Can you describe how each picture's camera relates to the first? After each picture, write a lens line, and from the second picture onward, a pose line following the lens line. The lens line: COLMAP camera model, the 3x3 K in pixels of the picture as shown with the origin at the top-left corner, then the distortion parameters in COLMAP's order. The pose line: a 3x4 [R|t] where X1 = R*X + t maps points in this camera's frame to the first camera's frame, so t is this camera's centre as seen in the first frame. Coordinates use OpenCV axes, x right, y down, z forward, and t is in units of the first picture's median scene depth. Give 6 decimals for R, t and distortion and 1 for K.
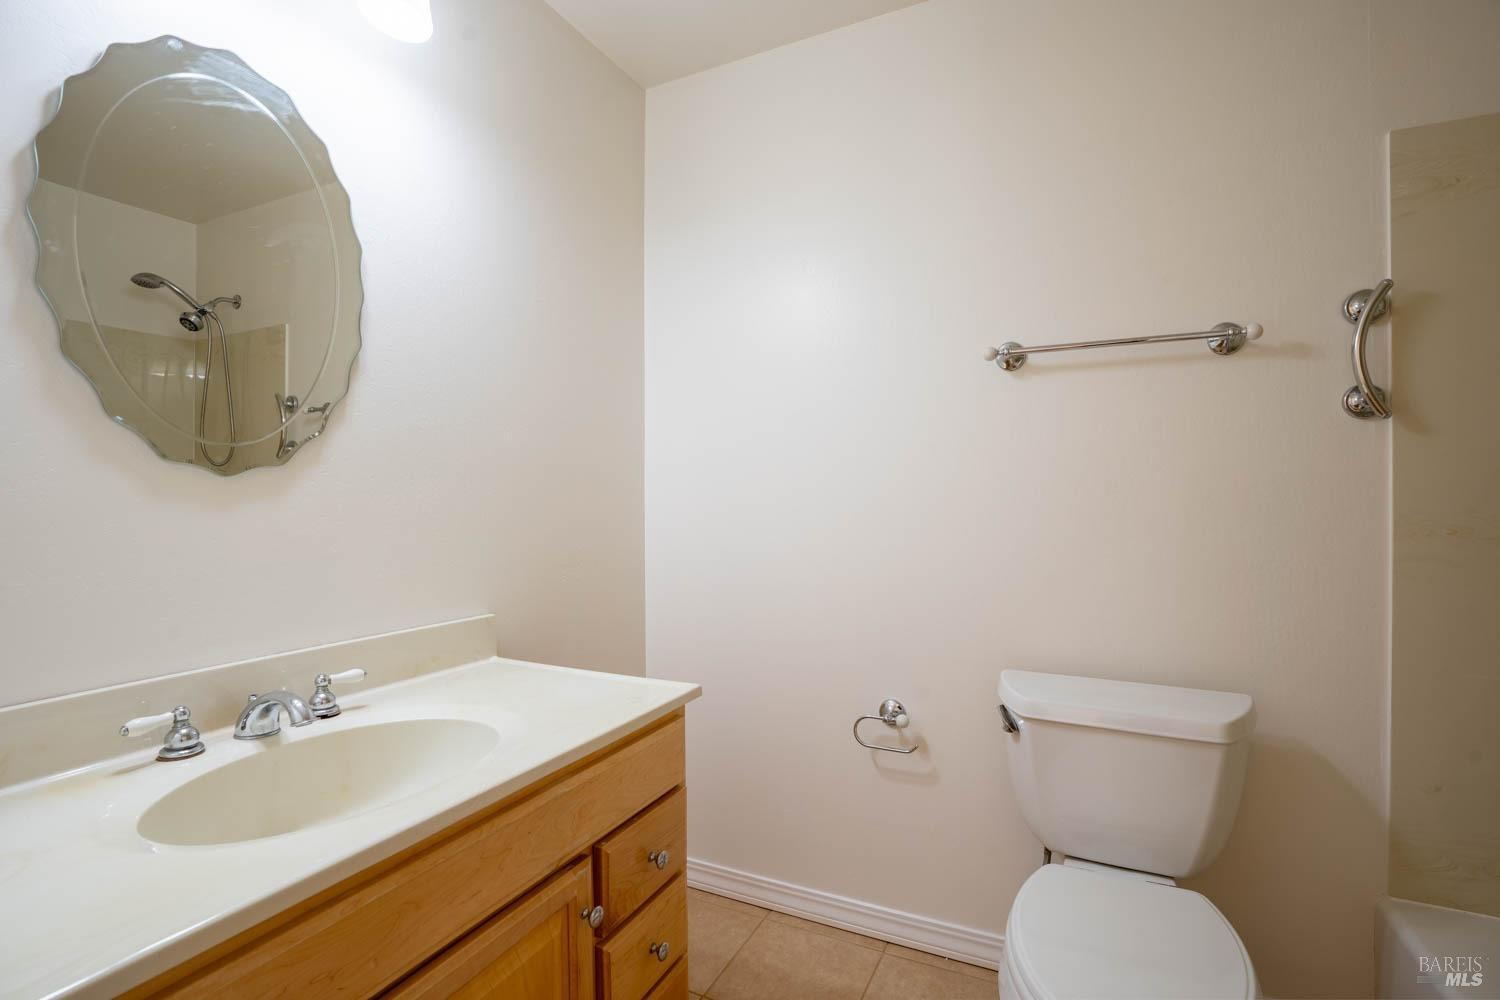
lens RADIAL K [[679.4, 0, 777.8], [0, 679.4, 500.2], [0, 0, 1]] dist [-0.055599, 0.018755]
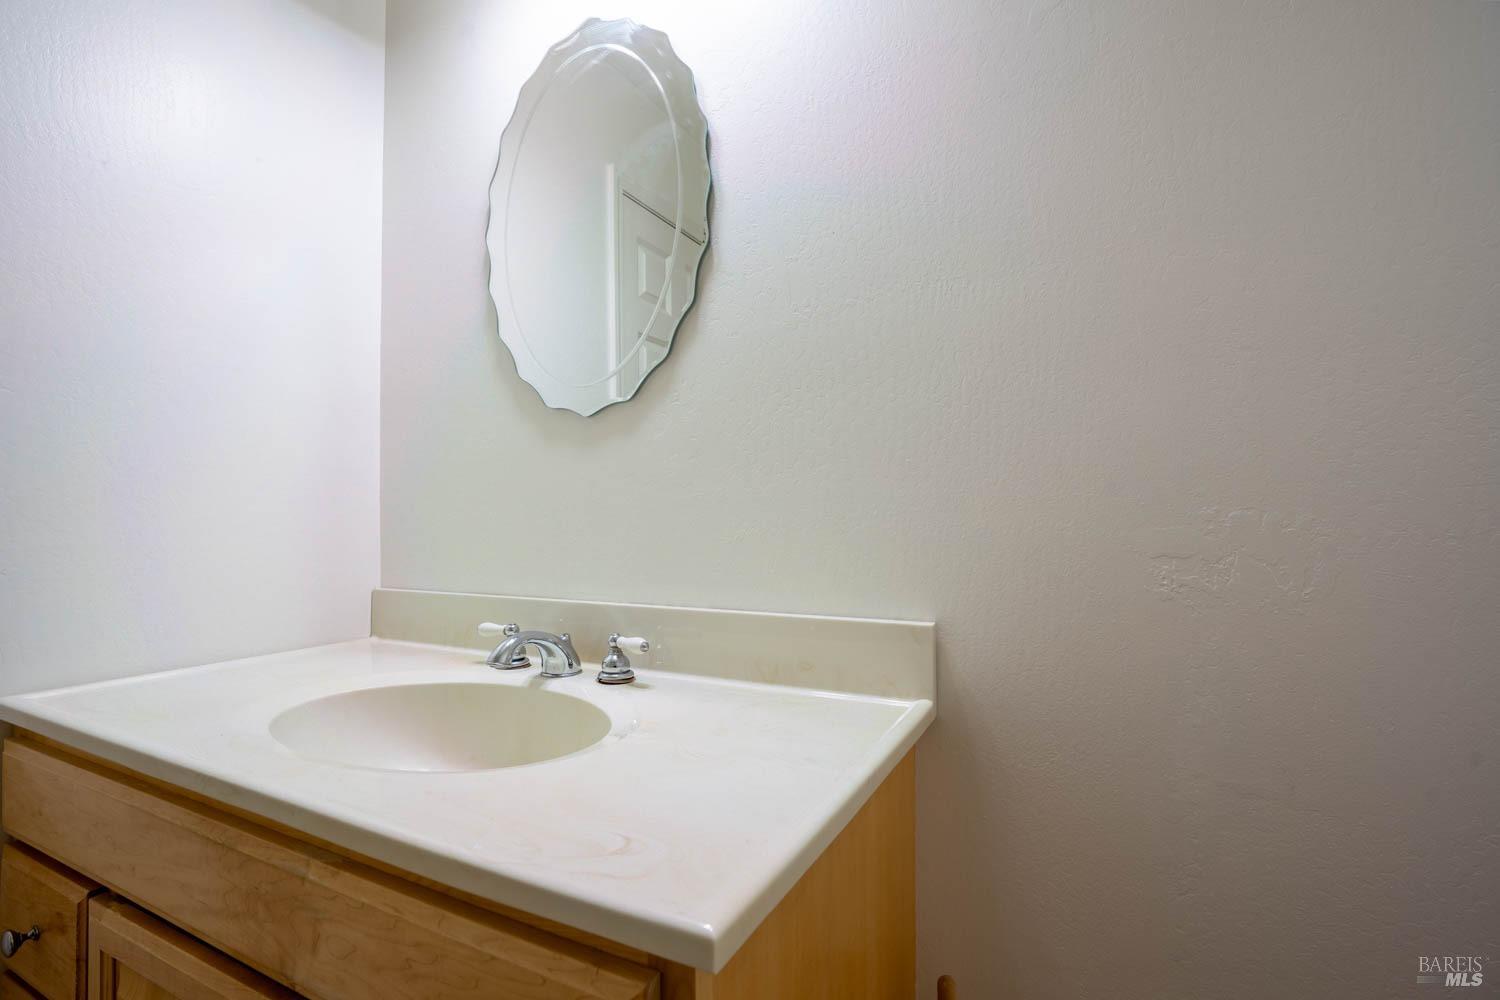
lens RADIAL K [[679.4, 0, 777.8], [0, 679.4, 500.2], [0, 0, 1]] dist [-0.055599, 0.018755]
pose [[-0.025714, -0.033980, -0.999092, 0.166503], [-0.000678, 0.999422, -0.033974, 0.109144], [0.999669, -0.000196, -0.025722, 1.111746]]
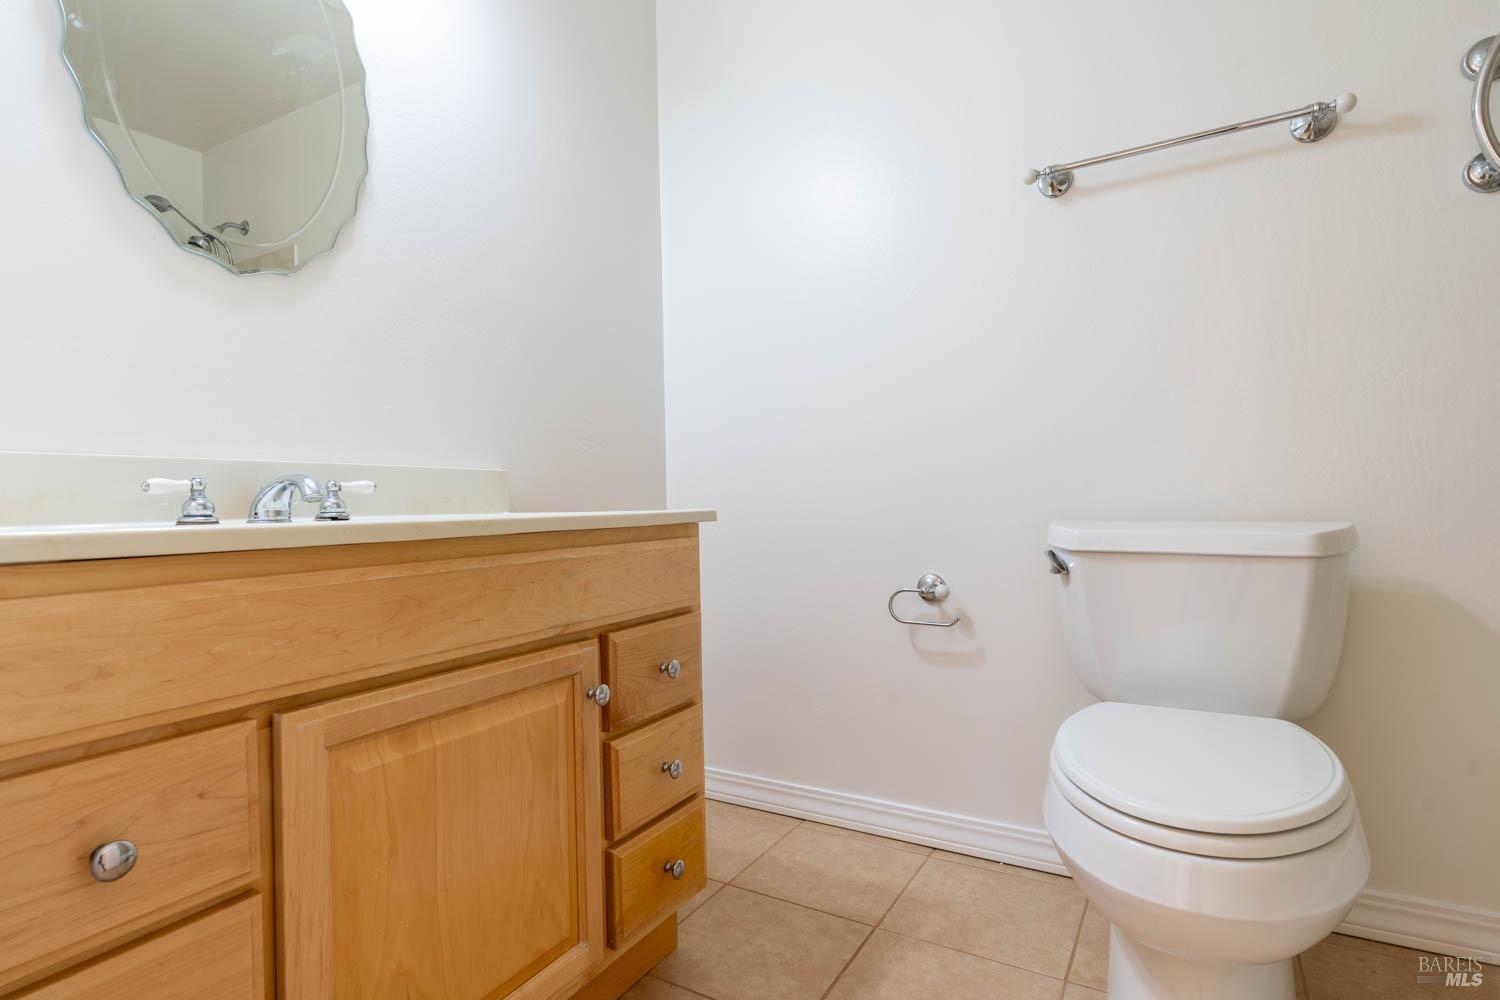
lens RADIAL K [[761.3, 0, 750.0], [0, 761.3, 500.0], [0, 0, 1]] dist [-0.001104, 0.001361]
pose [[0.994466, -0.019792, -0.103176, 0.047987], [0.018803, 0.999768, -0.010548, 0.284786], [0.103361, 0.008550, 0.994607, -0.065308]]
